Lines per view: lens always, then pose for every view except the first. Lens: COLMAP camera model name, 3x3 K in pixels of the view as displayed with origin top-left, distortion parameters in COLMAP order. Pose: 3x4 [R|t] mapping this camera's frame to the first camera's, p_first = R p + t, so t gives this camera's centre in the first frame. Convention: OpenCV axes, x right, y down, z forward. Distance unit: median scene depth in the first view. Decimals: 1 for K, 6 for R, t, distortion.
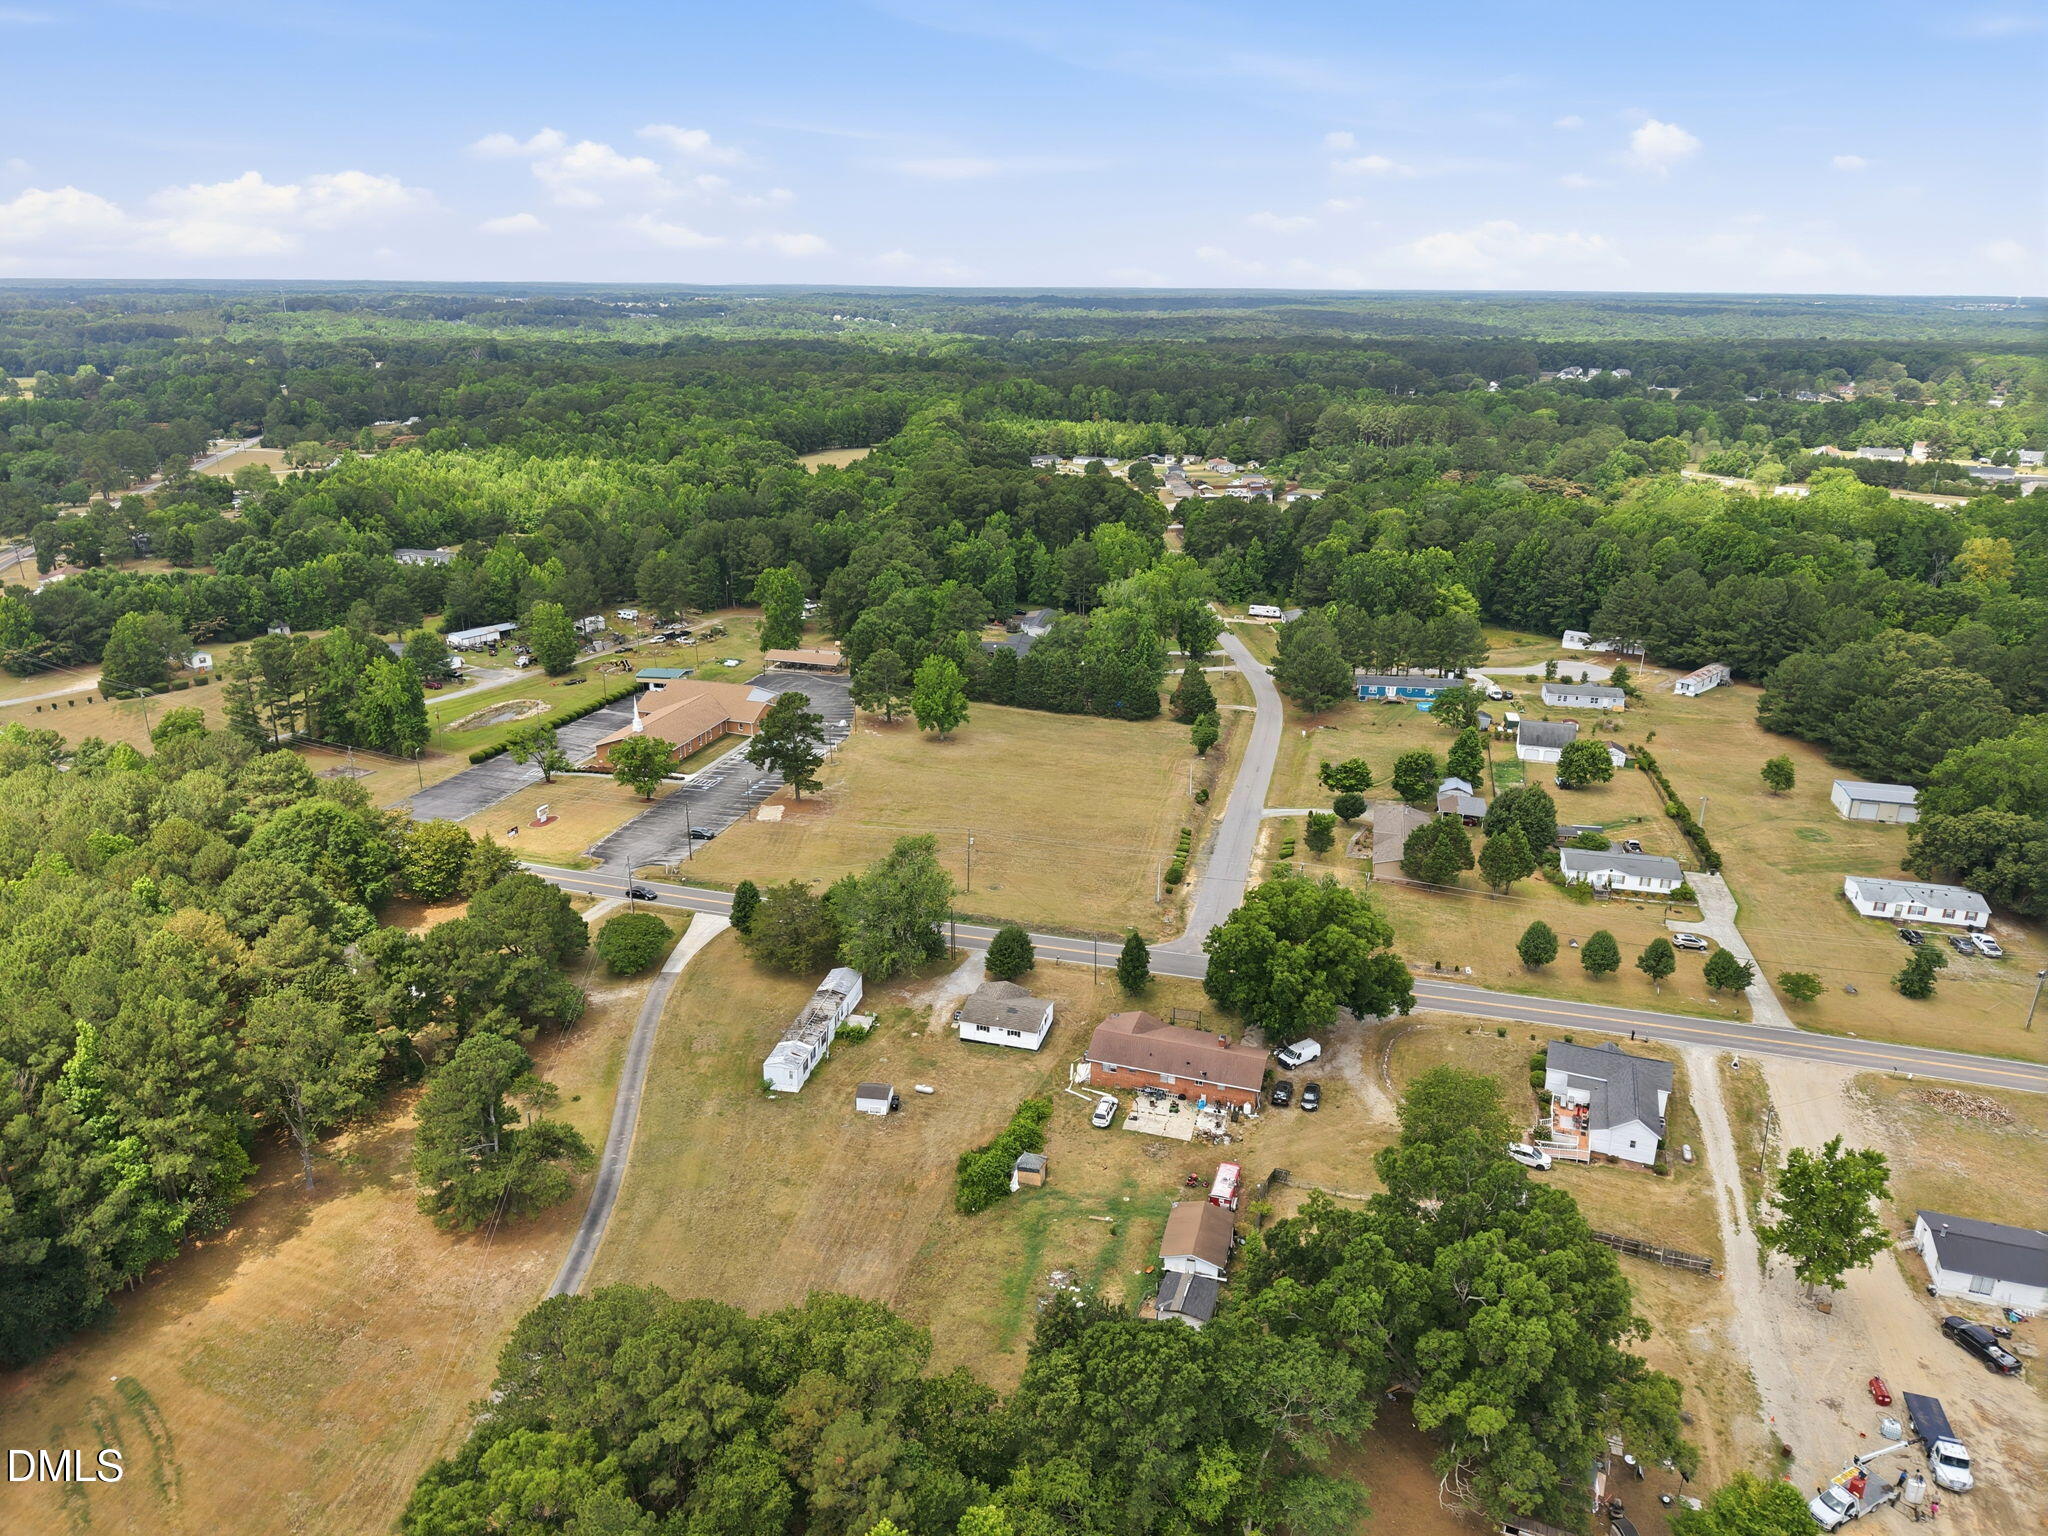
lens RADIAL K [[1361.2, 0, 1024.3], [0, 1361.2, 772.0], [0, 0, 1]] dist [0.034169, -0.032474]
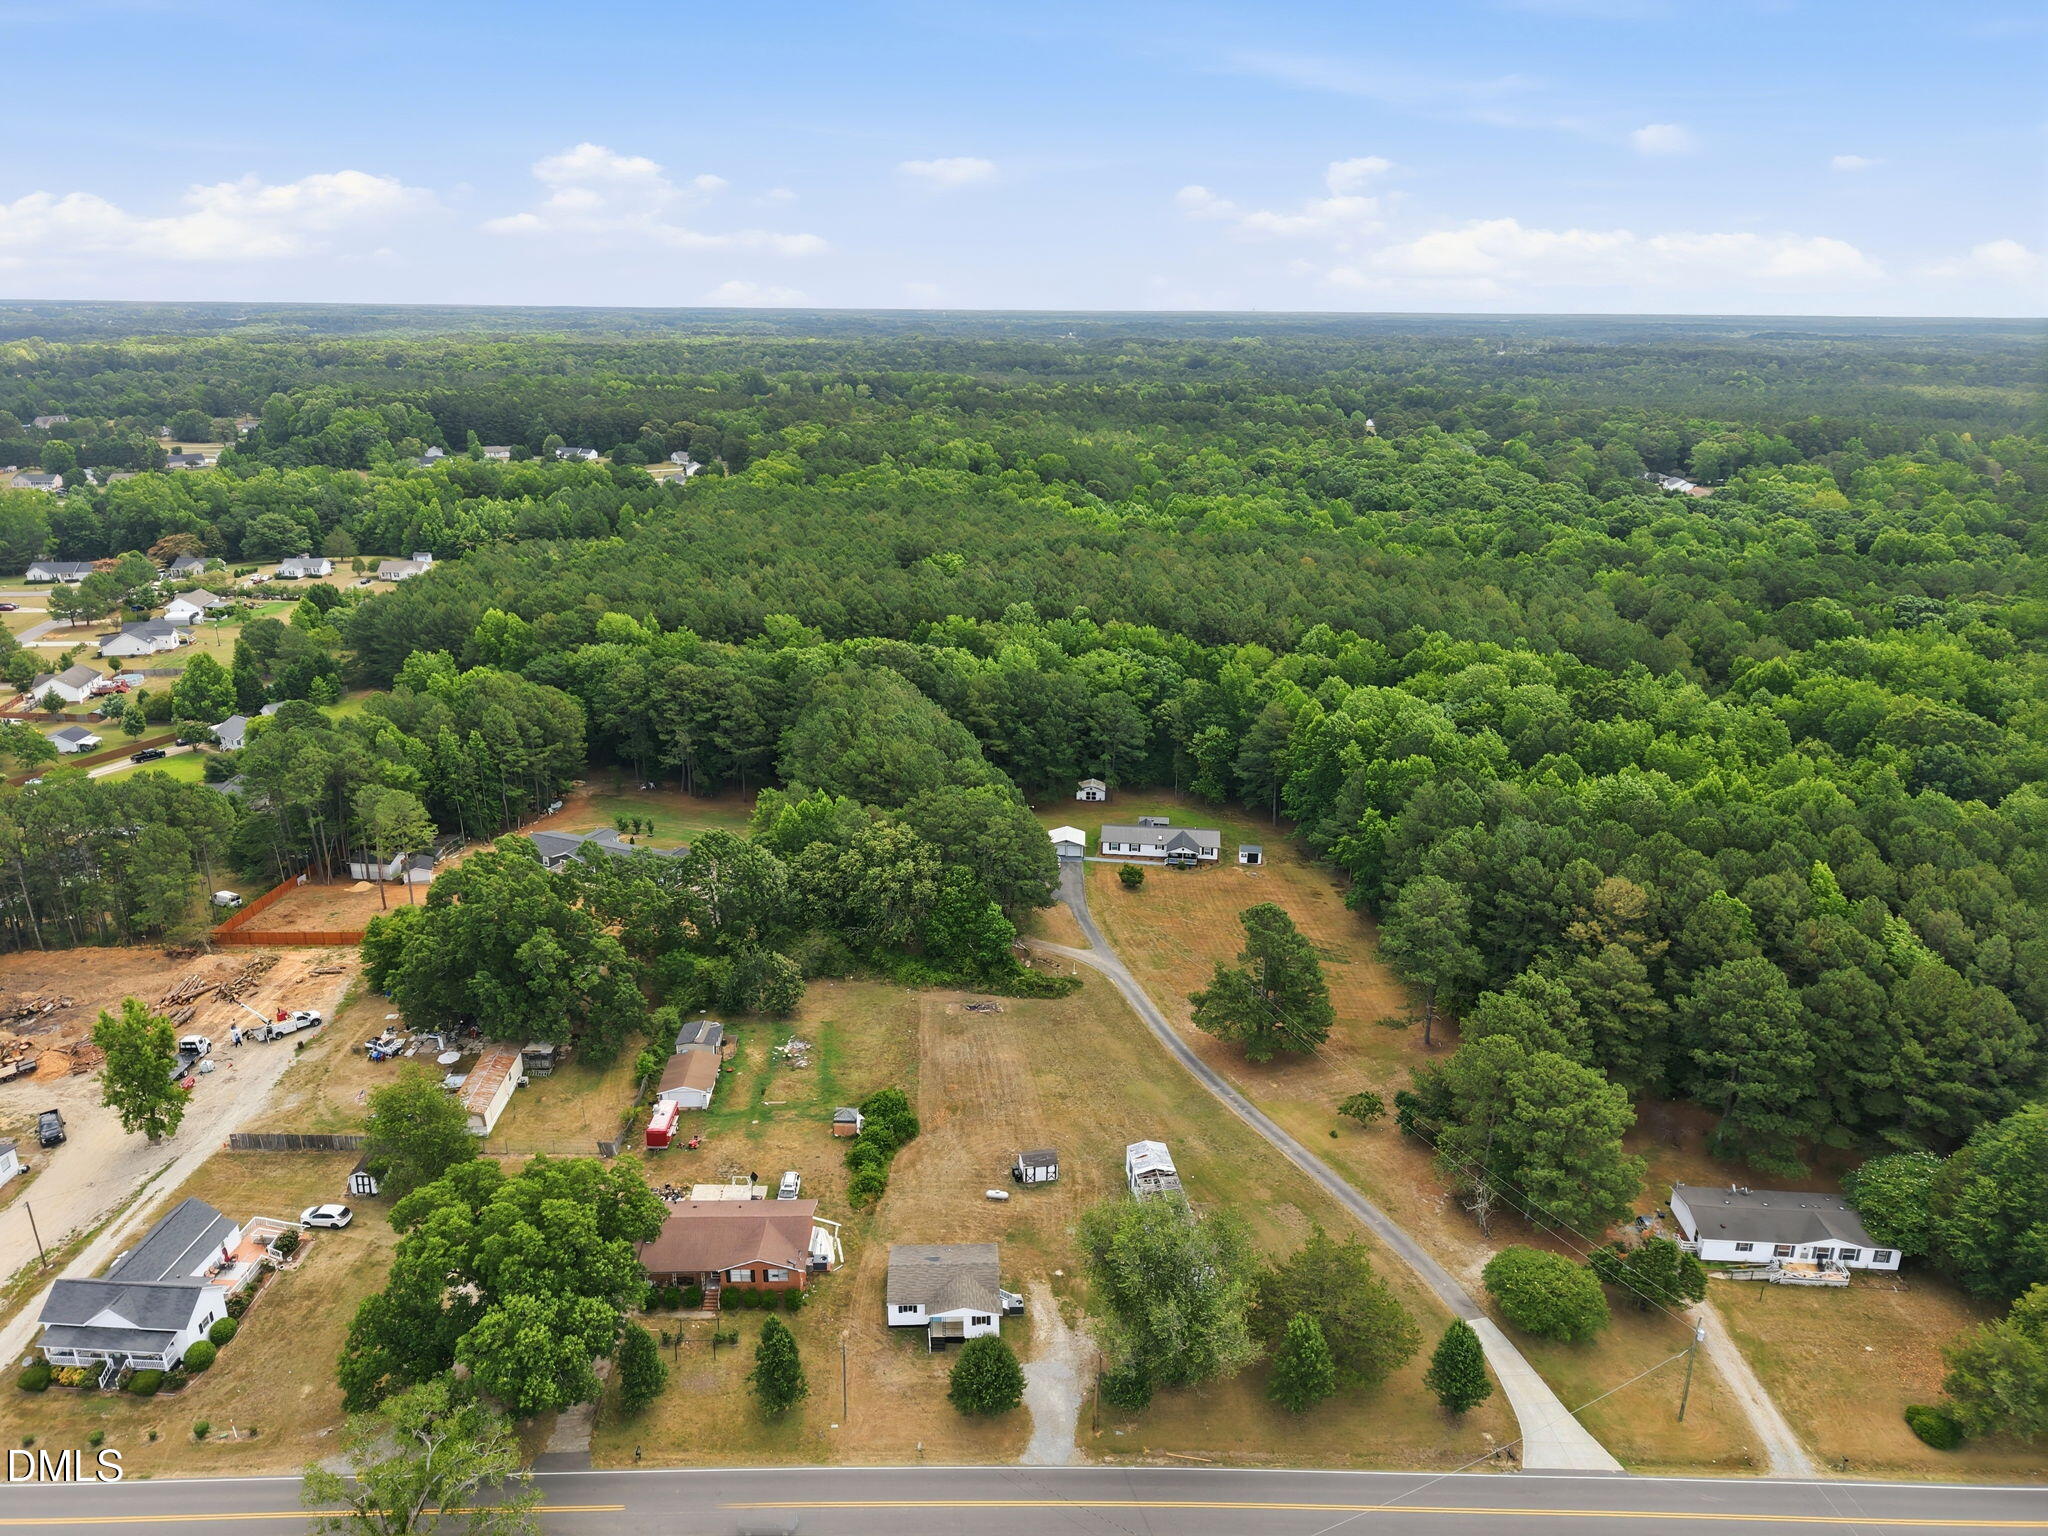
lens RADIAL K [[1376.8, 0, 1024.0], [0, 1376.8, 768.0], [0, 0, 1]] dist [0.043029, -0.045524]
pose [[-0.947495, 0.085772, -0.308051, 0.124977], [-0.125667, 0.785966, 0.605364, -0.407229], [0.294041, 0.612292, -0.733920, 1.134520]]
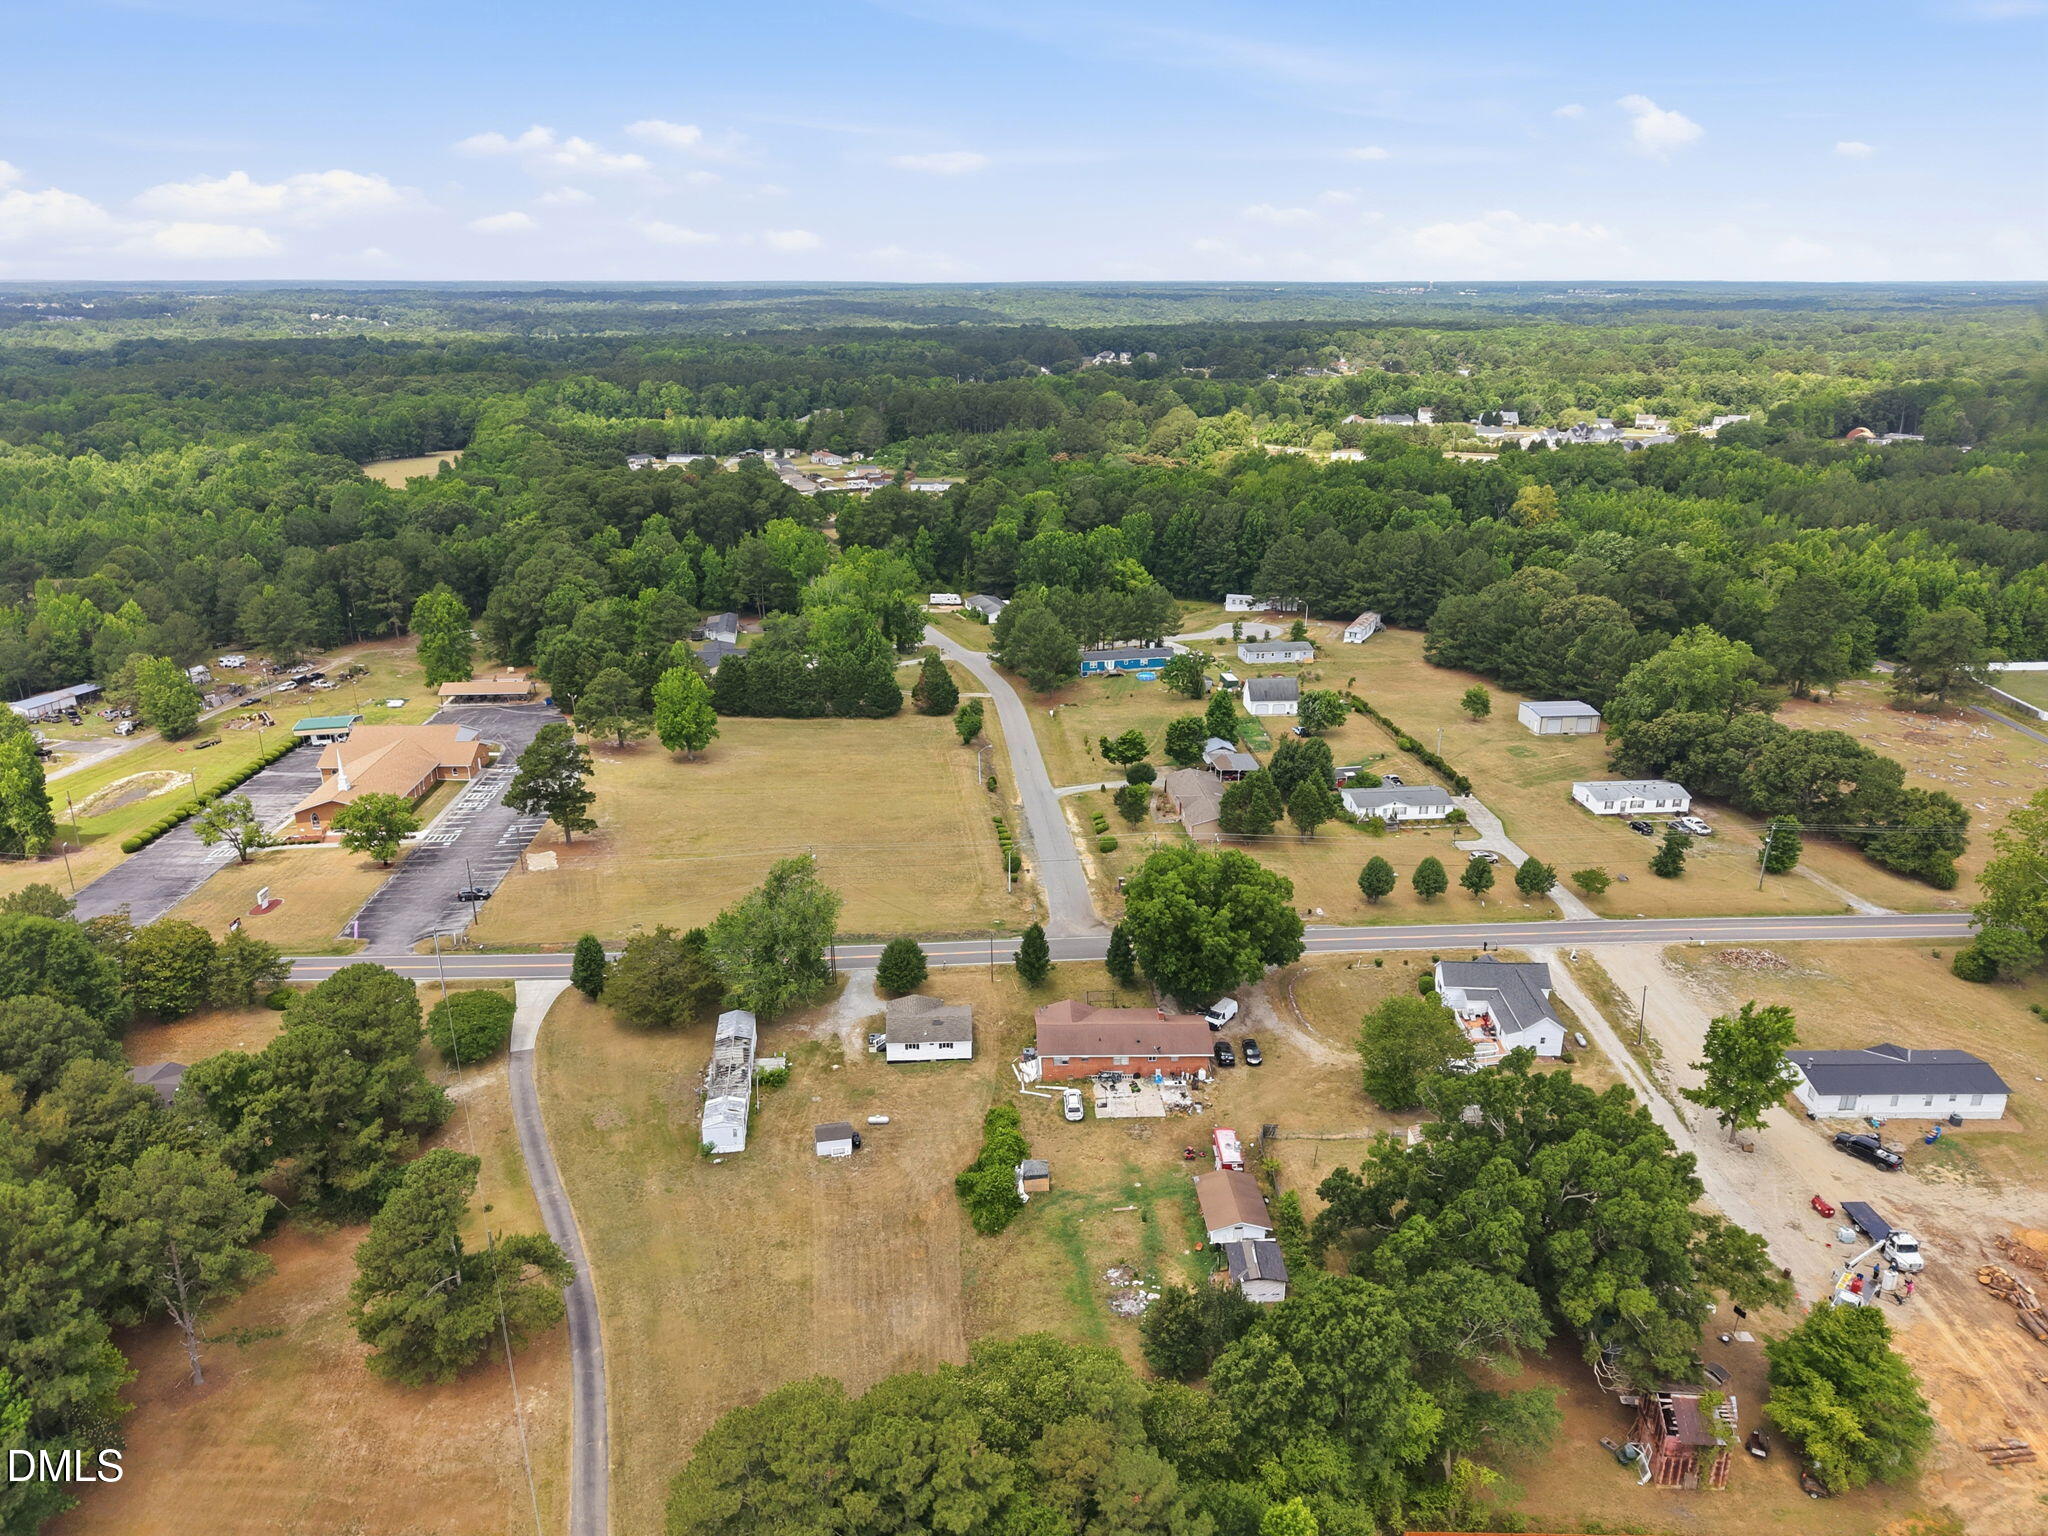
lens RADIAL K [[1376.8, 0, 1024.0], [0, 1376.8, 768.0], [0, 0, 1]] dist [0.043029, -0.045524]
pose [[0.945353, -0.117720, 0.304057, -0.181989], [0.118096, 0.992853, 0.017221, -0.010262], [-0.303911, 0.019628, 0.952498, 0.040644]]
